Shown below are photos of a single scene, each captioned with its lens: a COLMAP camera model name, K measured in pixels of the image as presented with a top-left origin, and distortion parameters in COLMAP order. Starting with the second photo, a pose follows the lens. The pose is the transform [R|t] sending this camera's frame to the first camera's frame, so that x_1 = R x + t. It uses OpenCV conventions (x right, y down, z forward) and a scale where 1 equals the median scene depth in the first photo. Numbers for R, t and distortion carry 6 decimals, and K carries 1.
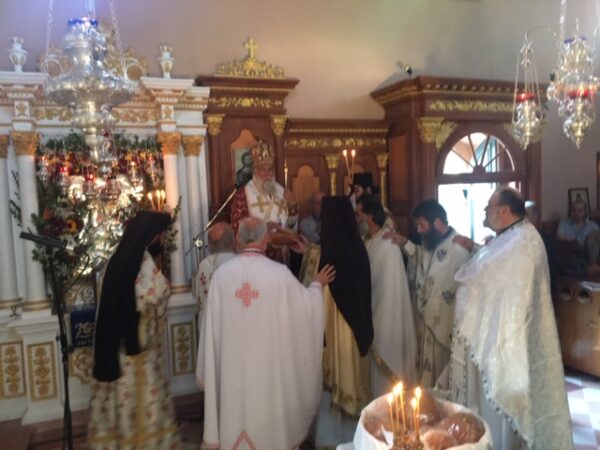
lens RADIAL K [[509.1, 0, 298.8], [0, 509.1, 227.2], [0, 0, 1]] dist [0.081496, -0.117211]
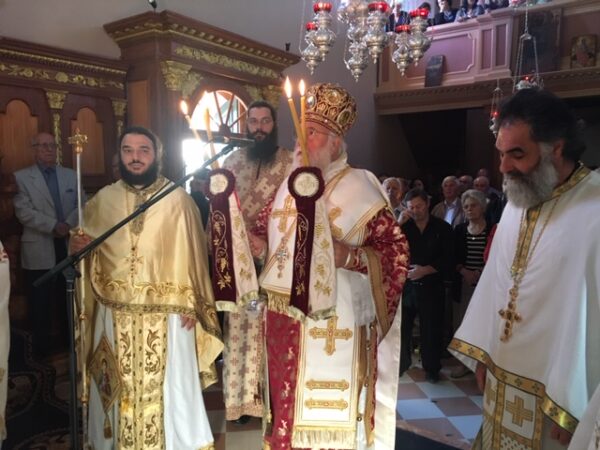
lens RADIAL K [[509.1, 0, 298.8], [0, 509.1, 227.2], [0, 0, 1]] dist [0.081496, -0.117211]
pose [[0.852227, -0.007605, 0.523117, -0.039459], [-0.002367, 0.999828, 0.018392, 0.063875], [-0.523167, -0.016912, 0.852062, 0.127200]]
